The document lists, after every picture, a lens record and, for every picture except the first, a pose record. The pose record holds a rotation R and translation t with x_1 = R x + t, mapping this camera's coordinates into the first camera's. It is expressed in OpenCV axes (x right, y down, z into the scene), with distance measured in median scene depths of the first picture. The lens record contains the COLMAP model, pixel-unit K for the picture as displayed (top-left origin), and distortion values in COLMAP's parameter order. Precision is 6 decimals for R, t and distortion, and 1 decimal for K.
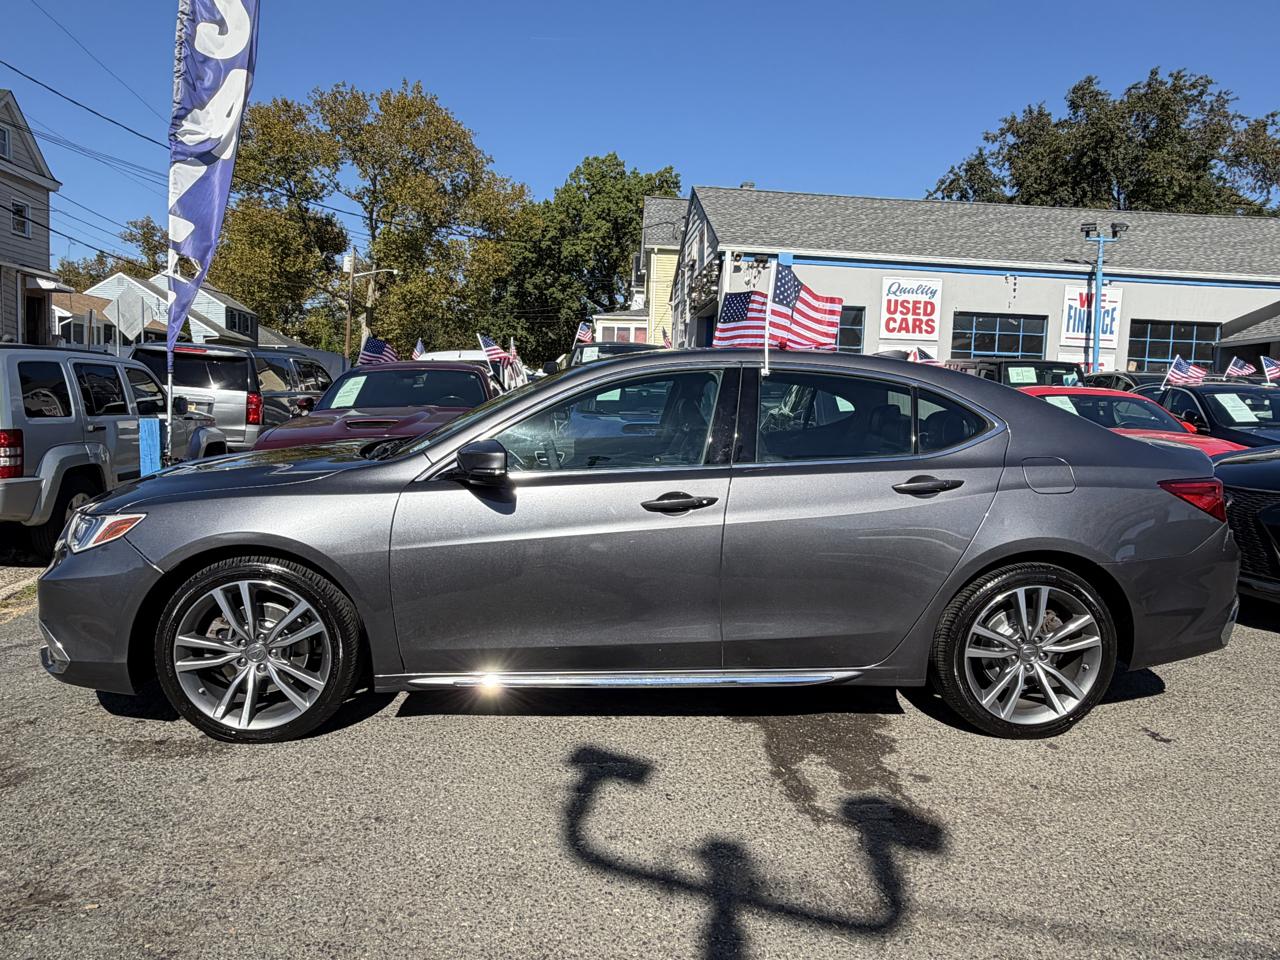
lens RADIAL K [[914.9, 0, 647.0], [0, 914.9, 486.5], [0, 0, 1]] dist [-0.019274, 0.004776]
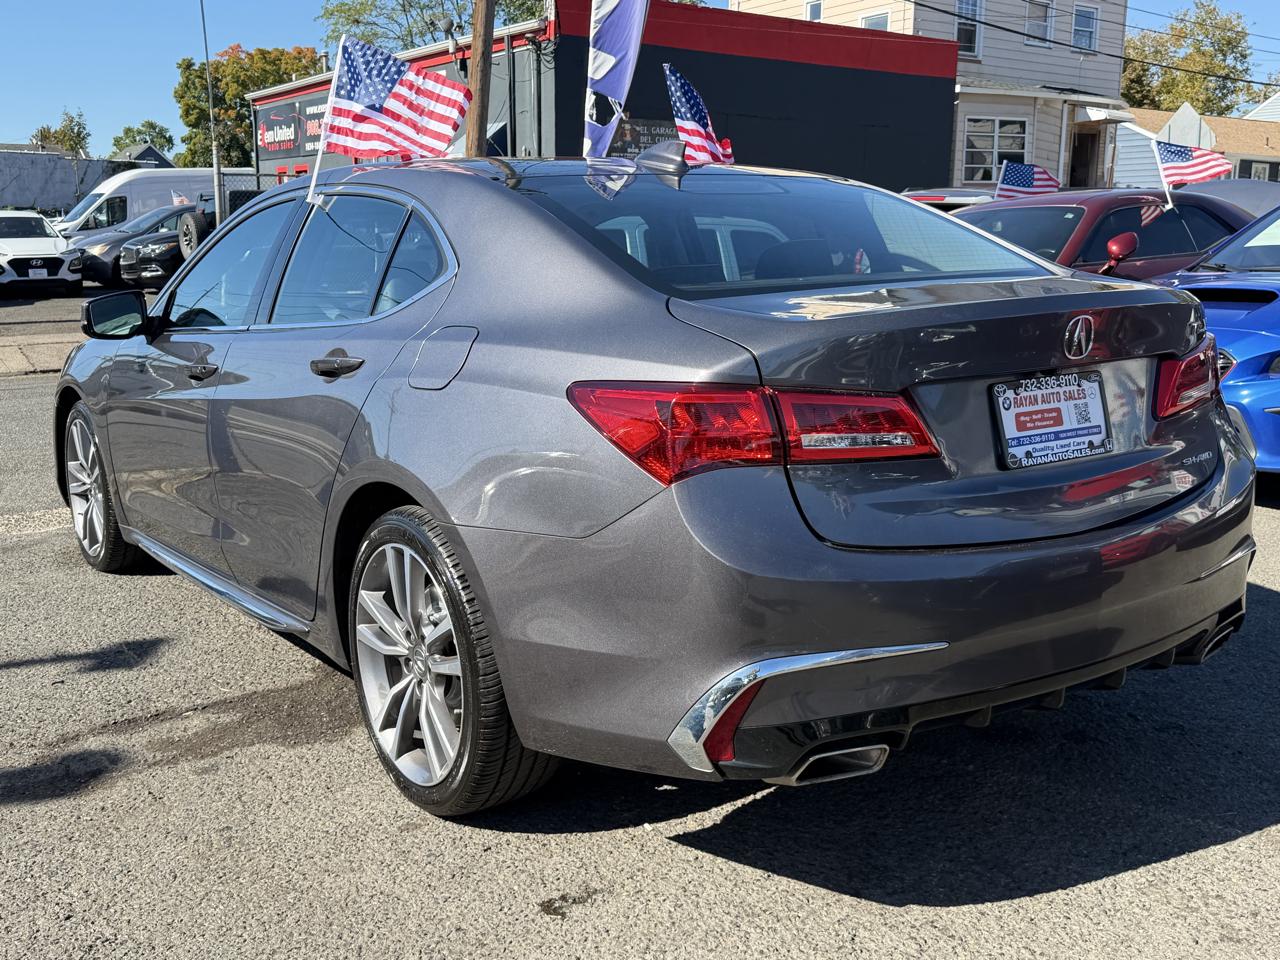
lens RADIAL K [[1381.2, 0, 606.0], [0, 1381.2, 495.2], [0, 0, 1]] dist [0.109457, 0.000000]
pose [[0.448624, 0.117258, -0.885995, 0.153799], [-0.062648, 0.993043, 0.099704, -0.002153], [0.891522, 0.010776, 0.452849, 0.087476]]
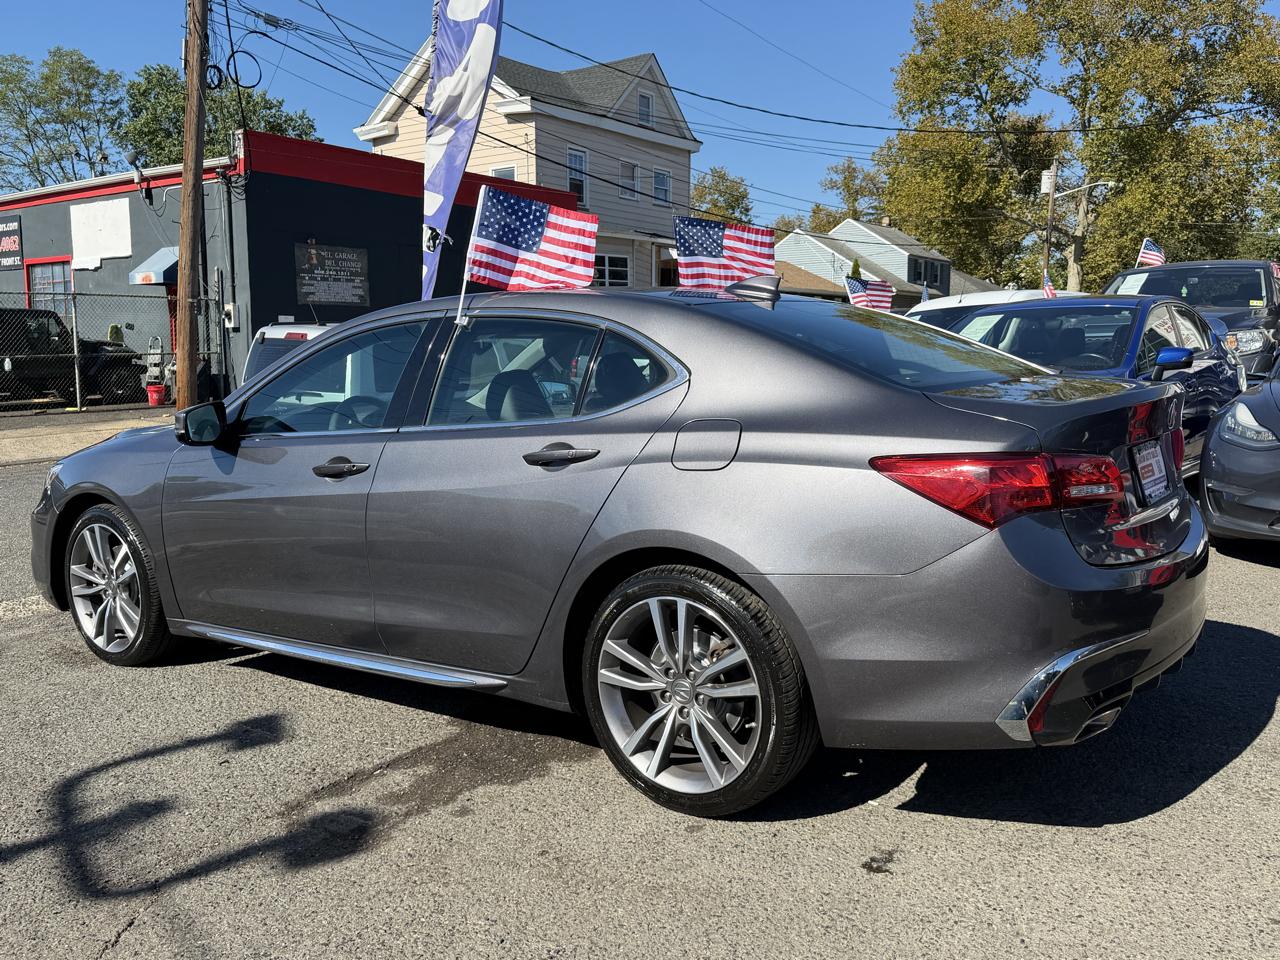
lens RADIAL K [[1221.5, 0, 630.2], [0, 1221.5, 470.9], [0, 0, 1]] dist [0.023465, 0.000000]
pose [[0.725237, 0.019761, -0.688216, 0.128725], [-0.025561, 0.999672, 0.001769, 0.001295], [0.688025, 0.016308, 0.725504, 0.034402]]
